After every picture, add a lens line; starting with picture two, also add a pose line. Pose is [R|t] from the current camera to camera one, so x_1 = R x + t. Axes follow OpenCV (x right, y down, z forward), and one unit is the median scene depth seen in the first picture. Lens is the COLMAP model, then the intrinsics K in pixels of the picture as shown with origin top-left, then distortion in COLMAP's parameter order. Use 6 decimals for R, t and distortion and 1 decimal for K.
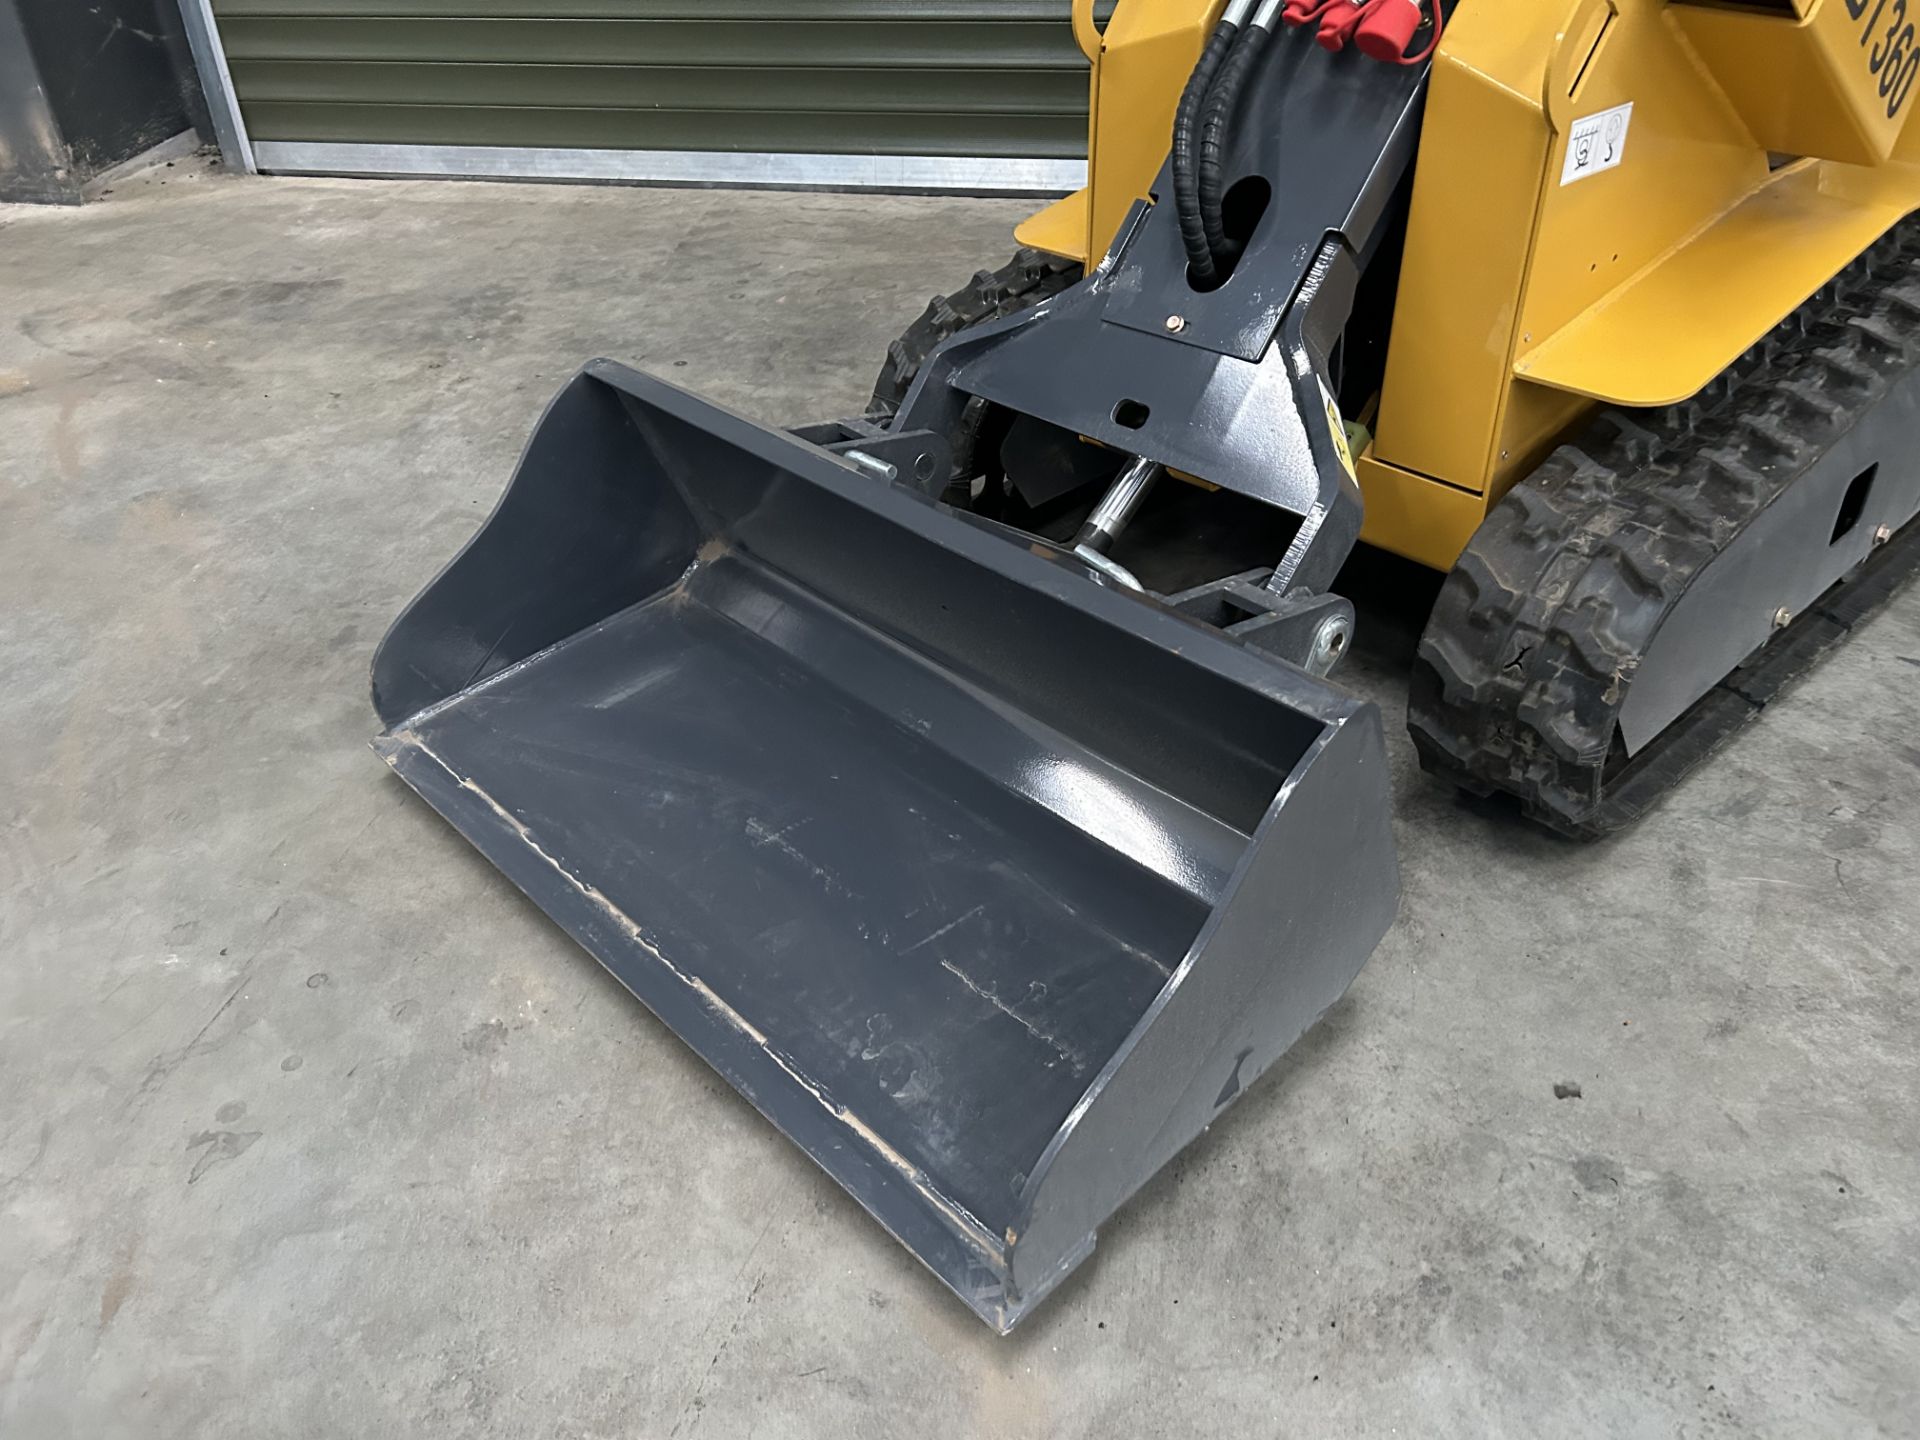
lens RADIAL K [[1427.3, 0, 953.5], [0, 1427.3, 724.7], [0, 0, 1]] dist [0.032714, -0.030430]
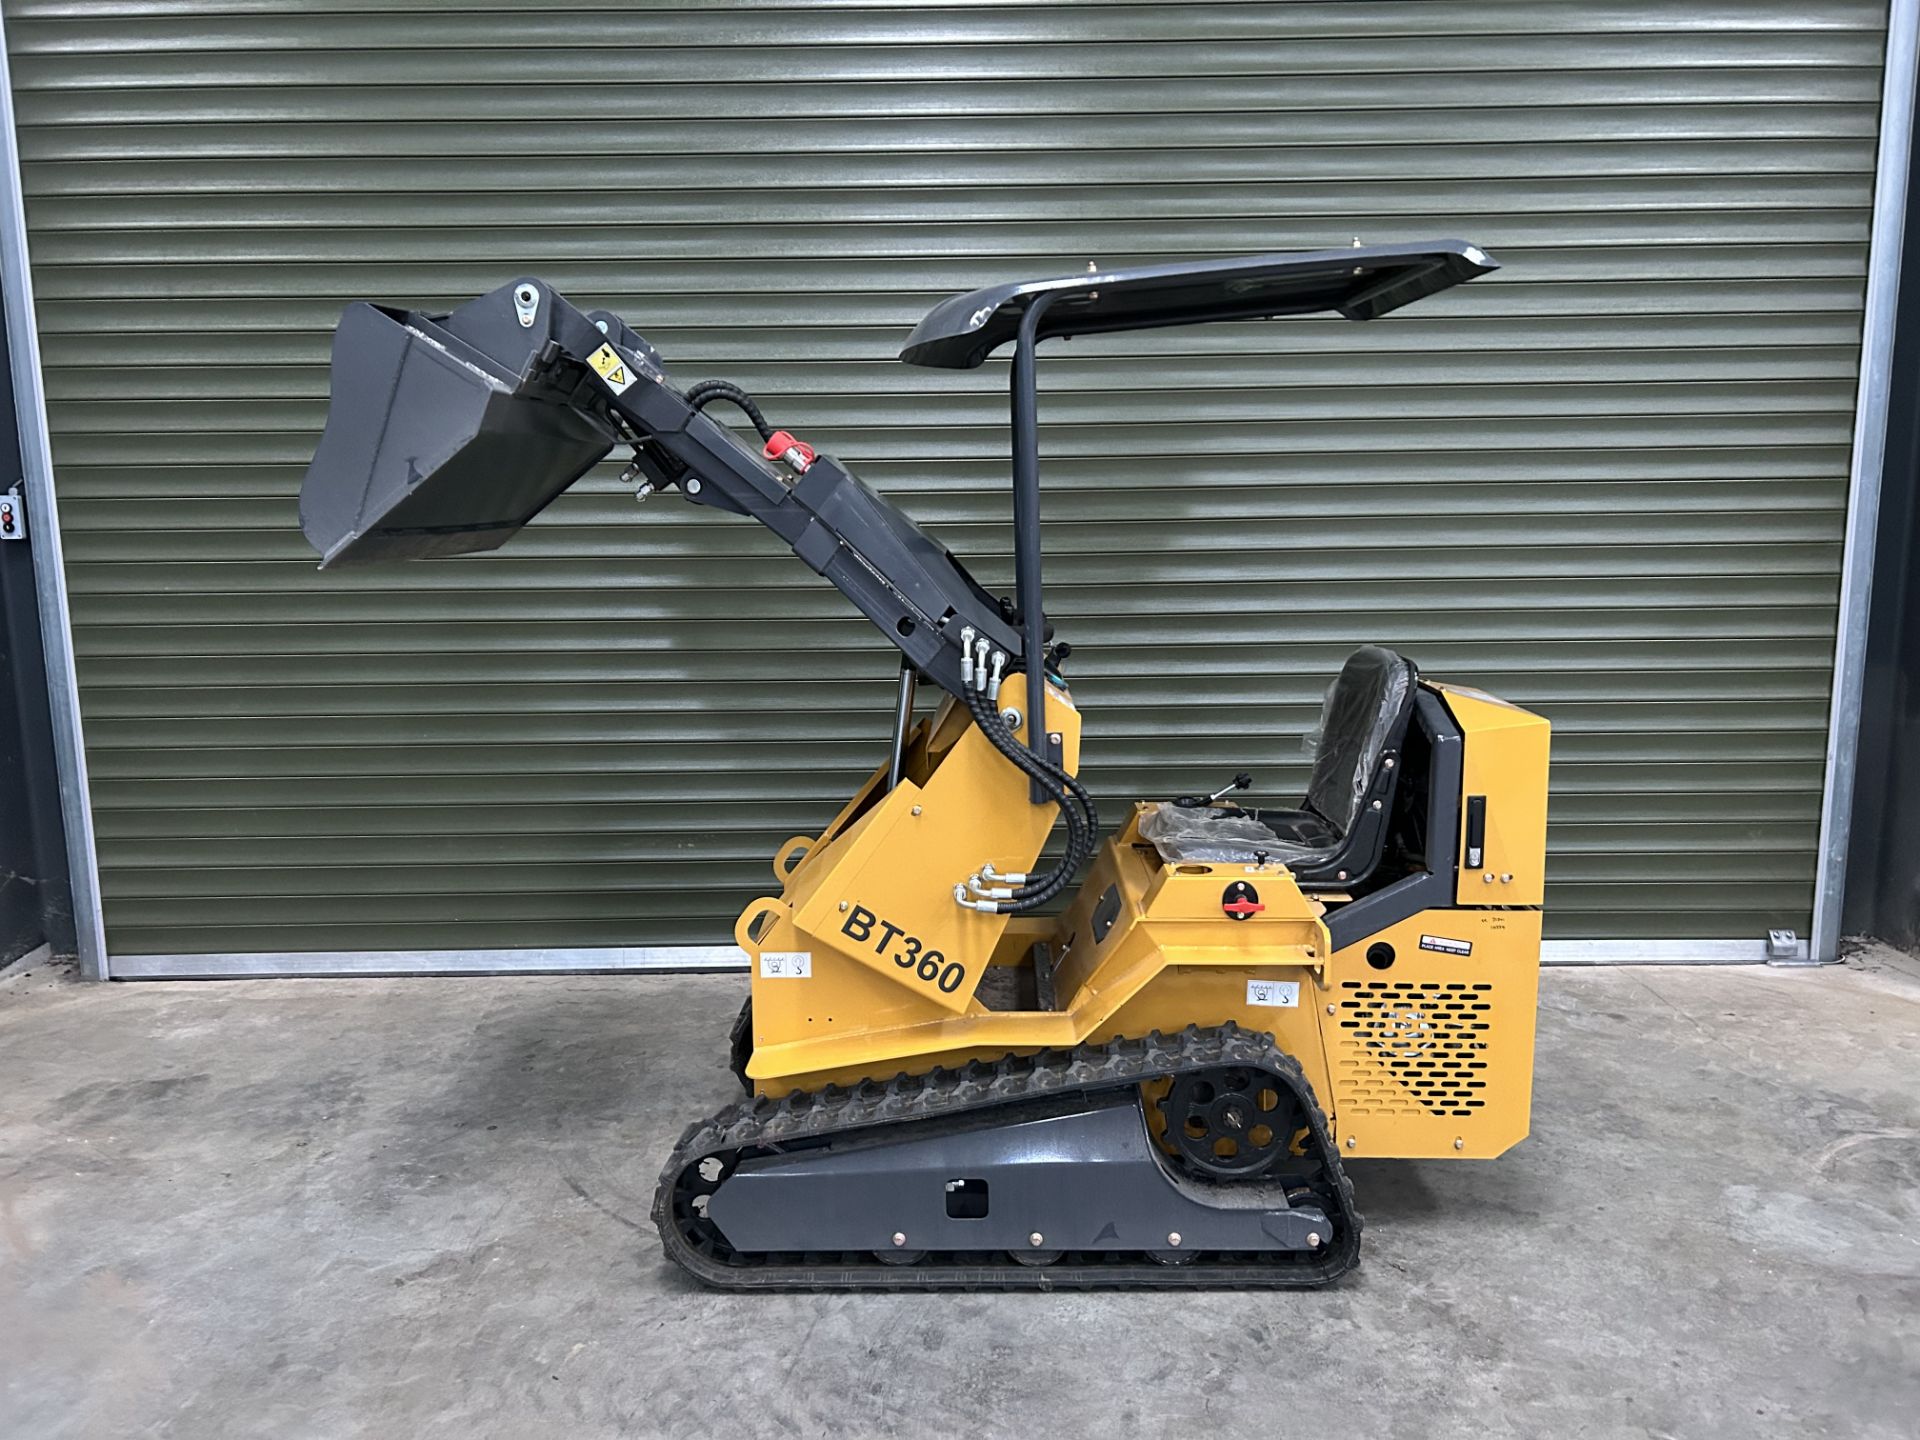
lens RADIAL K [[1419.8, 0, 954.8], [0, 1419.8, 729.0], [0, 0, 1]] dist [0.052495, -0.048457]
pose [[0.977963, -0.015943, 0.208169, -0.037766], [0.104113, 0.901499, -0.420072, 0.034941], [-0.180967, 0.432488, 0.883292, -0.546243]]
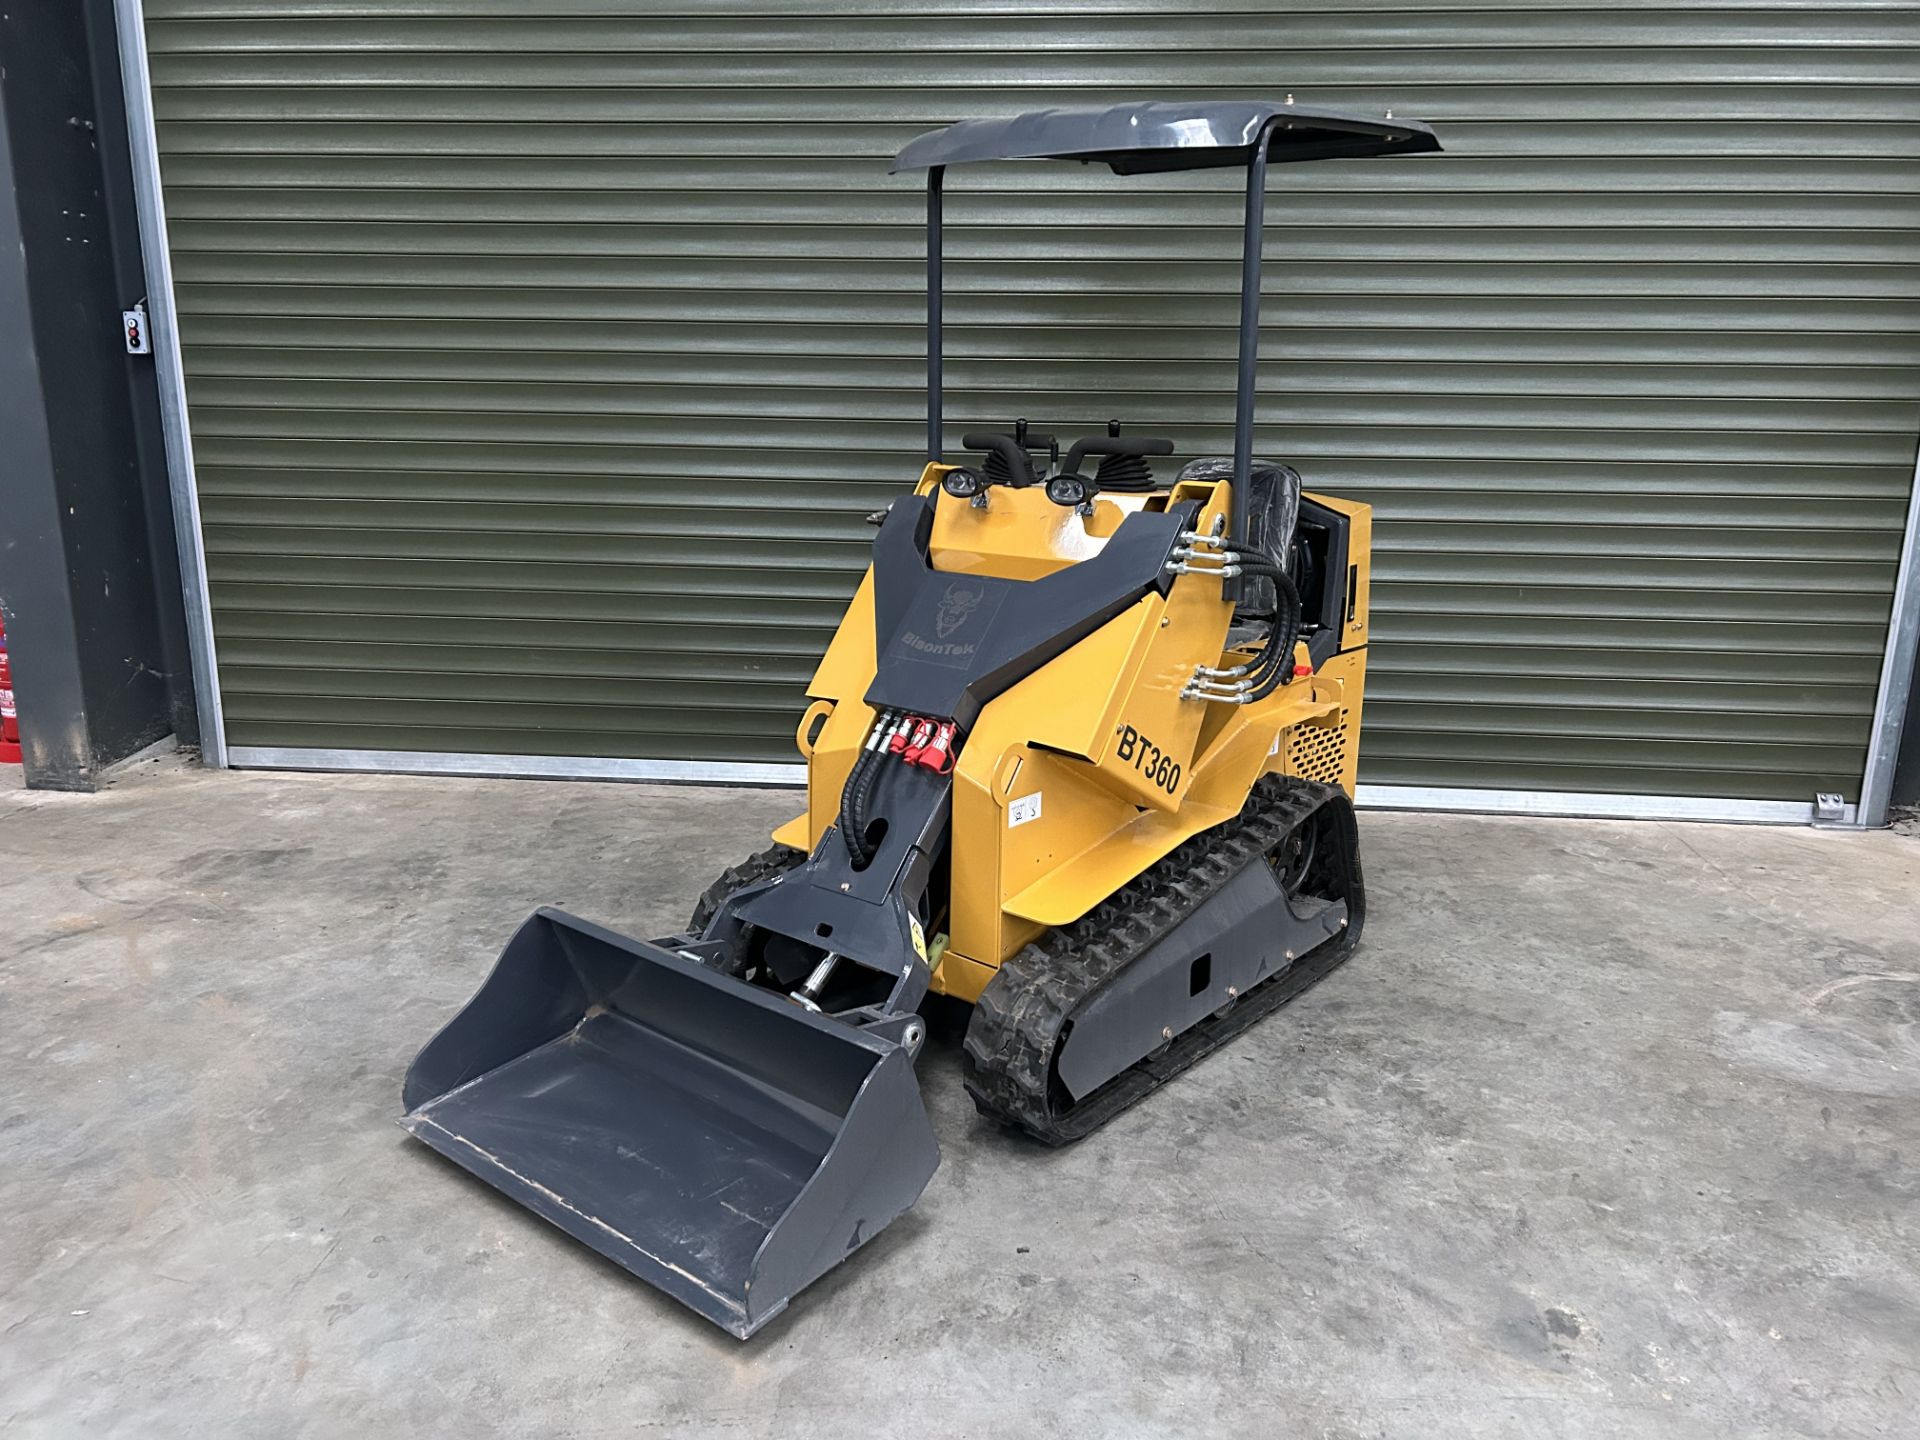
lens RADIAL K [[1422.4, 0, 951.9], [0, 1422.4, 719.8], [0, 0, 1]] dist [0.042371, -0.037249]
pose [[0.990784, 0.010190, 0.135065, 0.018259], [0.038675, 0.934370, -0.354198, 0.134749], [-0.129811, 0.356157, 0.925365, -0.598226]]
